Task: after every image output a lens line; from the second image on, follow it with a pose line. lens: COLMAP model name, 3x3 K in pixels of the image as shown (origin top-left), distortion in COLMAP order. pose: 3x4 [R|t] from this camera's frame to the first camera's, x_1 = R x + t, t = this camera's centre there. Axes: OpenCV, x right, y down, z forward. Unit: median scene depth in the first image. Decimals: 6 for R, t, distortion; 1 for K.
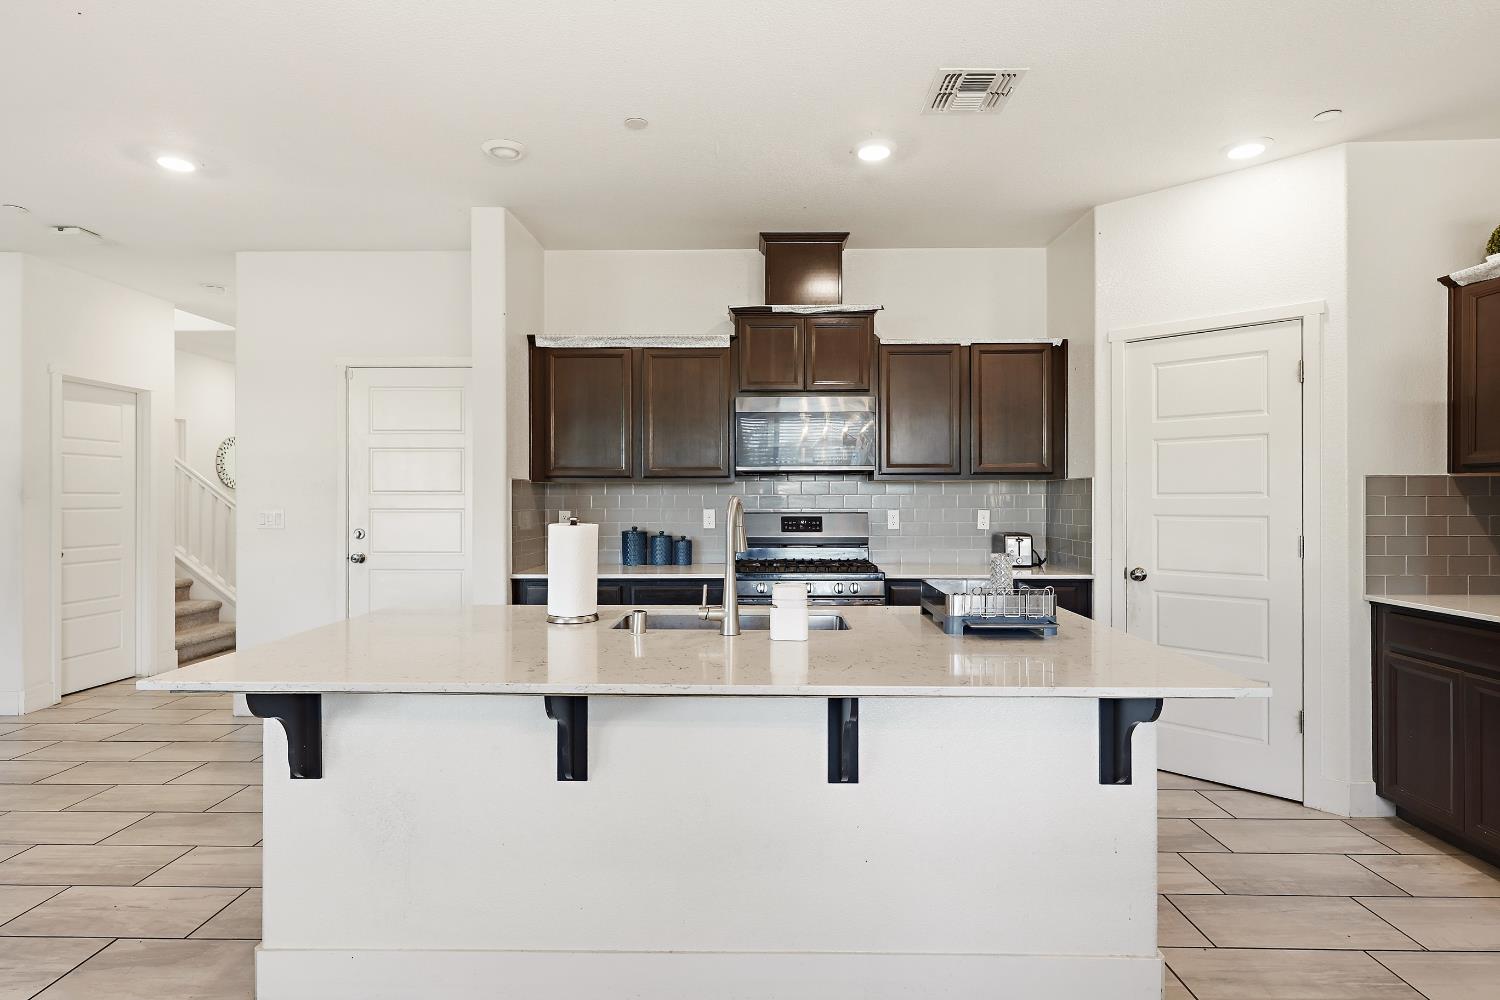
lens RADIAL K [[764.6, 0, 747.1], [0, 764.6, 505.8], [0, 0, 1]] dist [-0.005755, -0.000204]
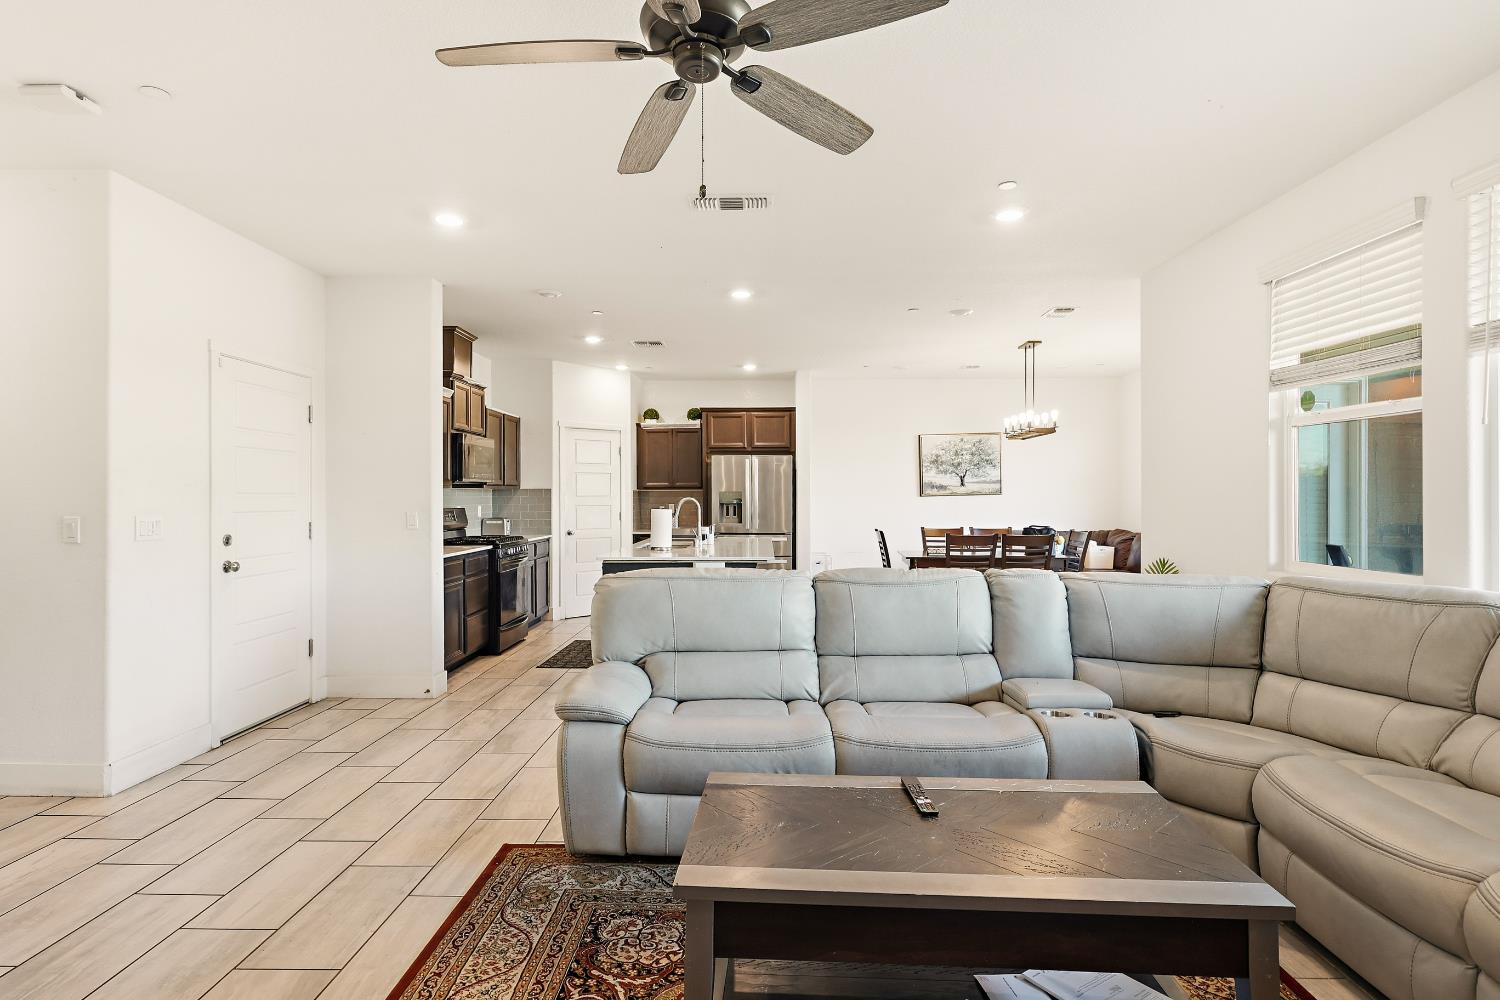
lens RADIAL K [[764.6, 0, 734.9], [0, 764.6, 498.7], [0, 0, 1]] dist [-0.005755, -0.000204]
pose [[0.026152, -0.001443, 0.999657, -1.520065], [0.013708, 0.999905, 0.001085, -0.004836], [-0.999564, 0.013675, 0.026169, 0.409523]]
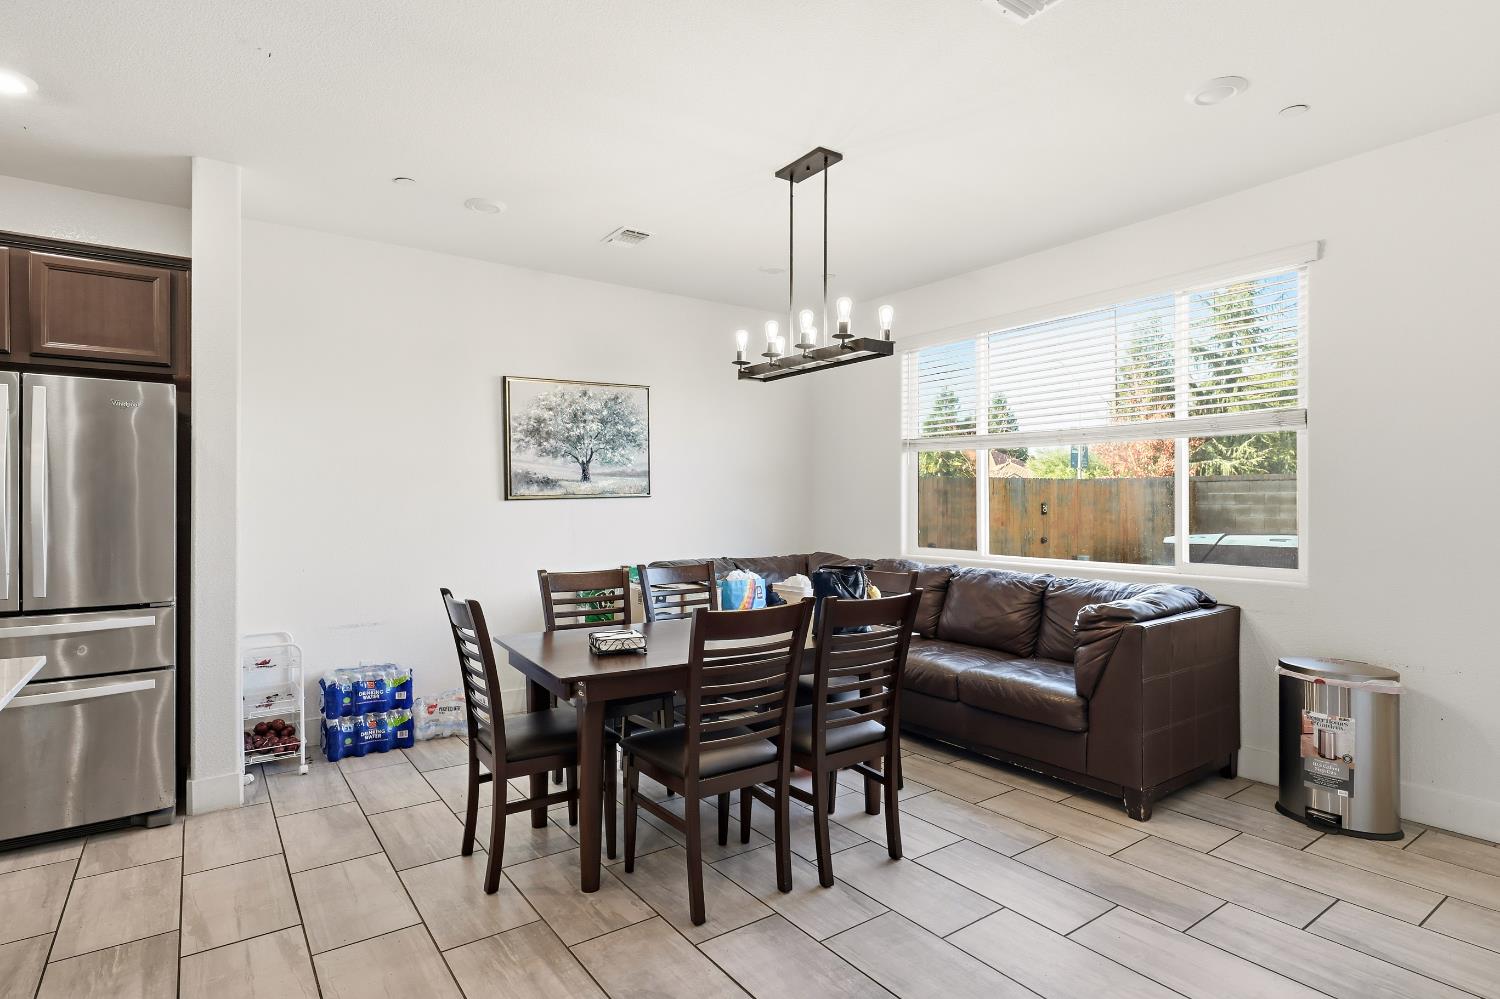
lens RADIAL K [[764.6, 0, 755.8], [0, 764.6, 499.8], [0, 0, 1]] dist [-0.005755, -0.000204]
pose [[-0.602486, 0.005268, 0.798112, -0.373368], [0.011315, 0.999934, 0.001942, -0.000329], [-0.798049, 0.010201, -0.602506, 0.304387]]
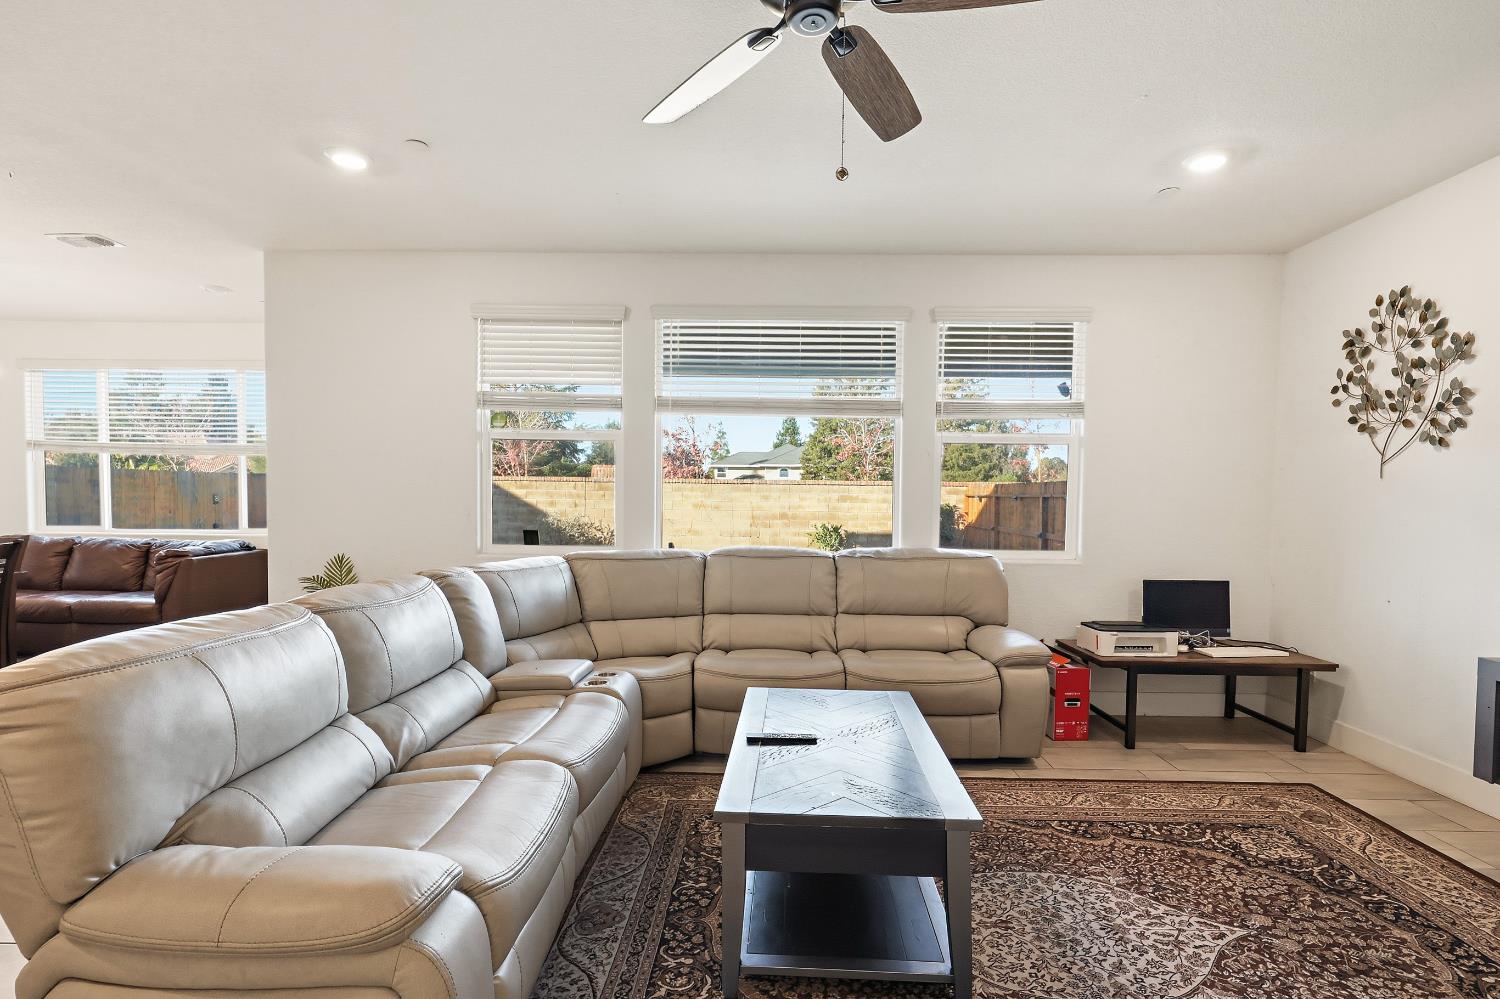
lens RADIAL K [[764.6, 0, 735.7], [0, 764.6, 531.2], [0, 0, 1]] dist [-0.005755, -0.000204]
pose [[-0.999888, -0.011509, 0.009549, -0.985238], [-0.010981, 0.998501, 0.053618, -0.006017], [-0.010152, 0.053507, -0.998516, 0.905186]]
